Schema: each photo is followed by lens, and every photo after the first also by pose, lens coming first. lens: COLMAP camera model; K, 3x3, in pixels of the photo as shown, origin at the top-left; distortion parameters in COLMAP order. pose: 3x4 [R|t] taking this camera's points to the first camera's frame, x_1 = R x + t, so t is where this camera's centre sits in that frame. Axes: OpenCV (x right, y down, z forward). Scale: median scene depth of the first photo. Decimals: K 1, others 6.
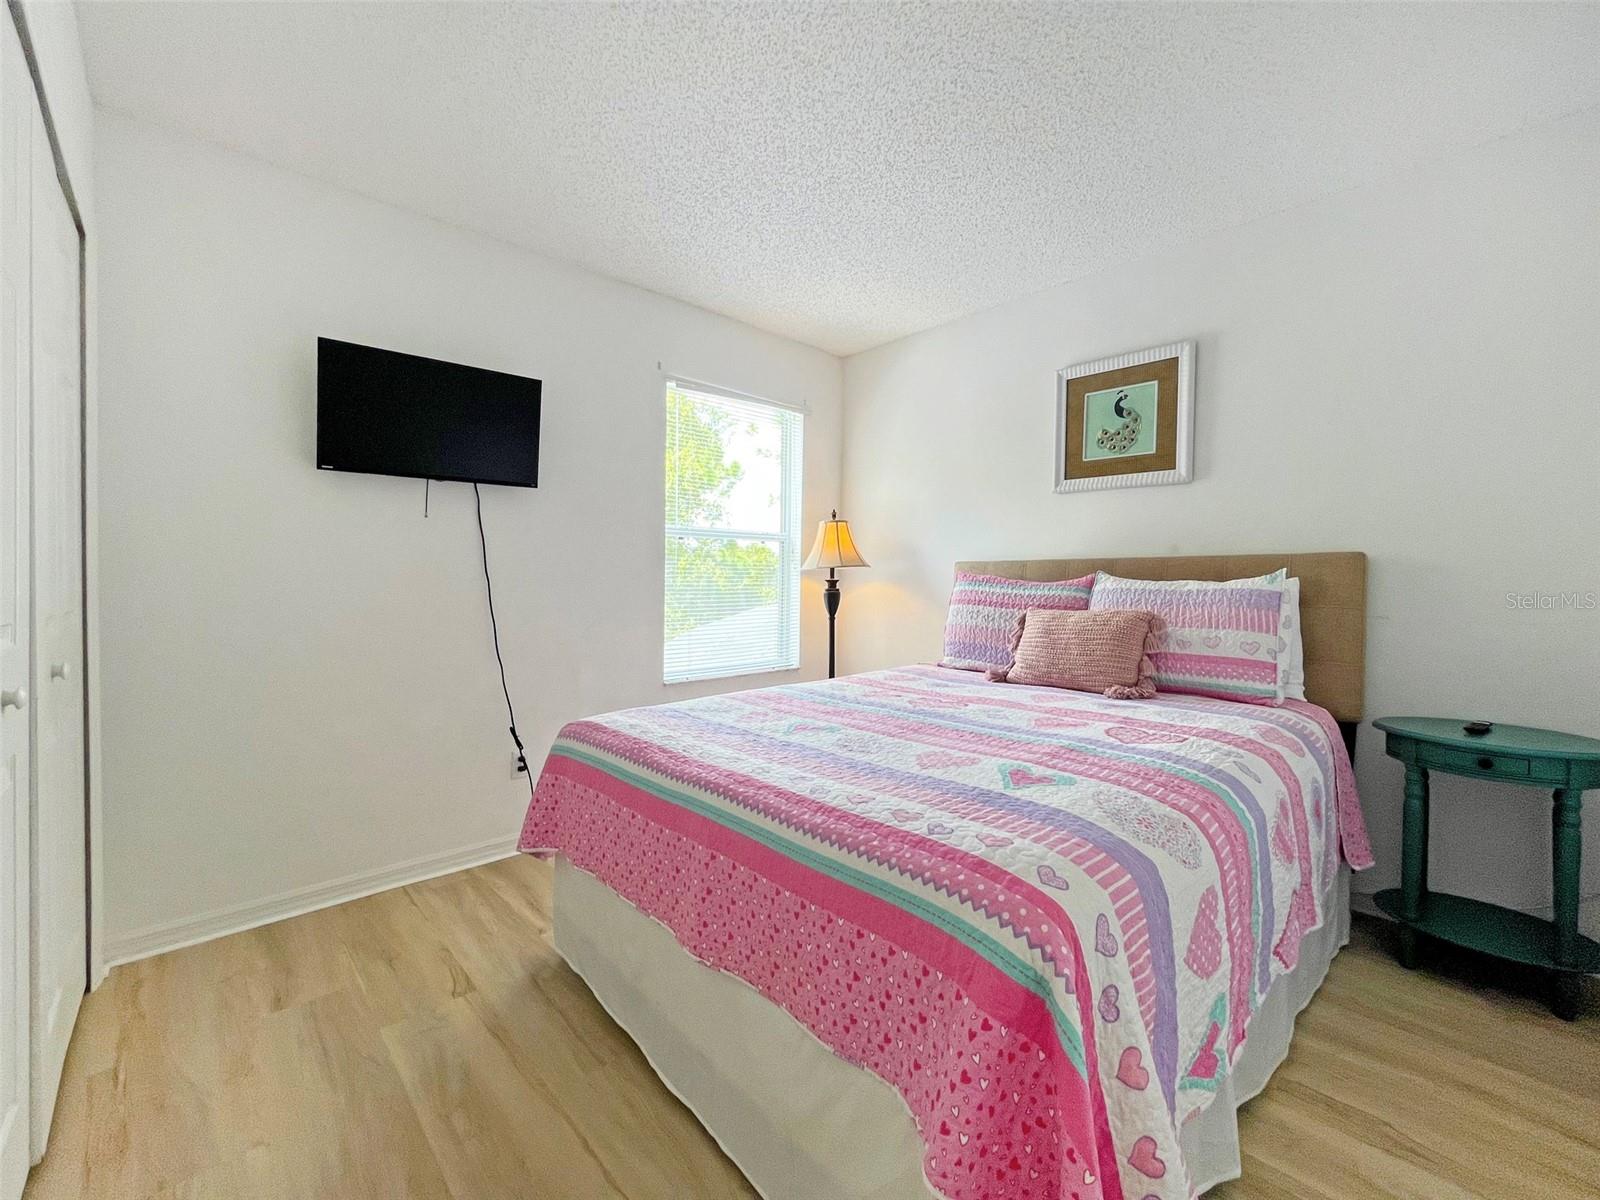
lens RADIAL K [[651.8, 0, 798.2], [0, 651.8, 597.7], [0, 0, 1]] dist [-0.001506, -0.000509]
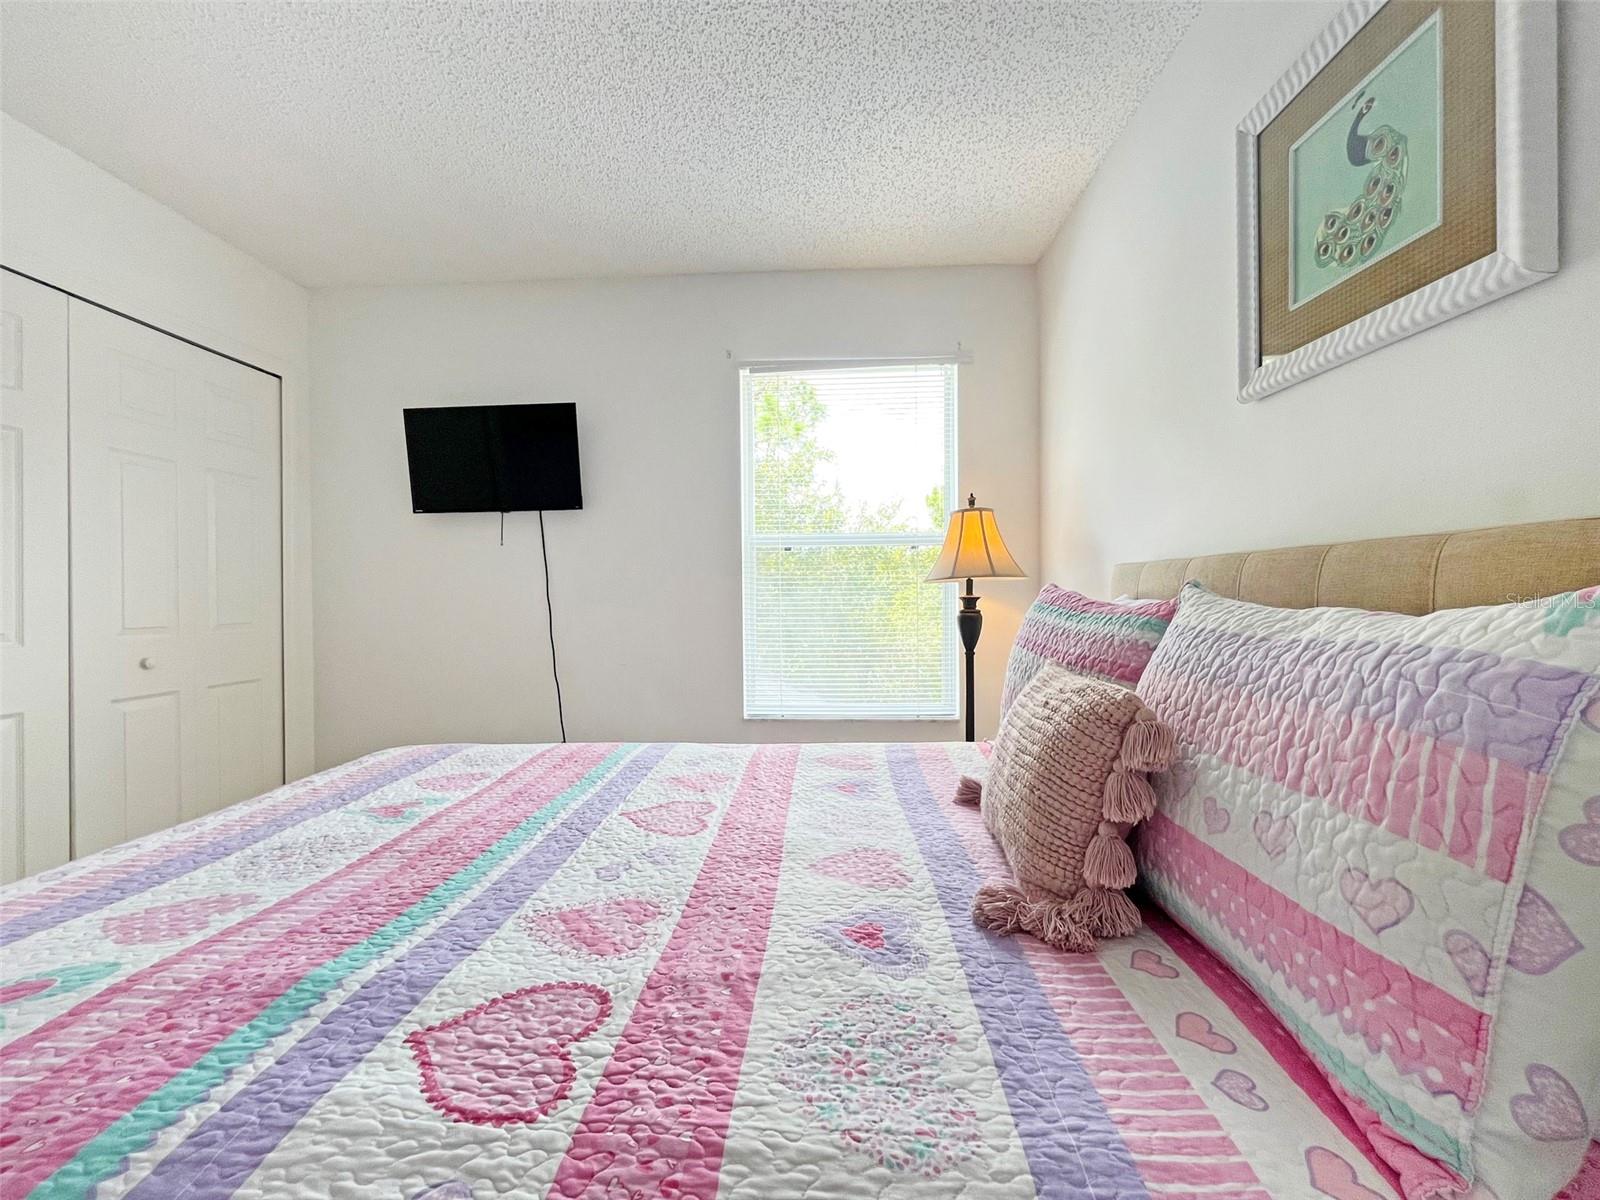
lens RADIAL K [[651.8, 0, 798.2], [0, 651.8, 597.7], [0, 0, 1]] dist [-0.001506, -0.000509]
pose [[0.700528, -0.002075, -0.713622, 0.519087], [-0.010279, 0.999863, -0.012998, -0.019649], [0.713551, 0.016440, 0.700410, 0.496877]]
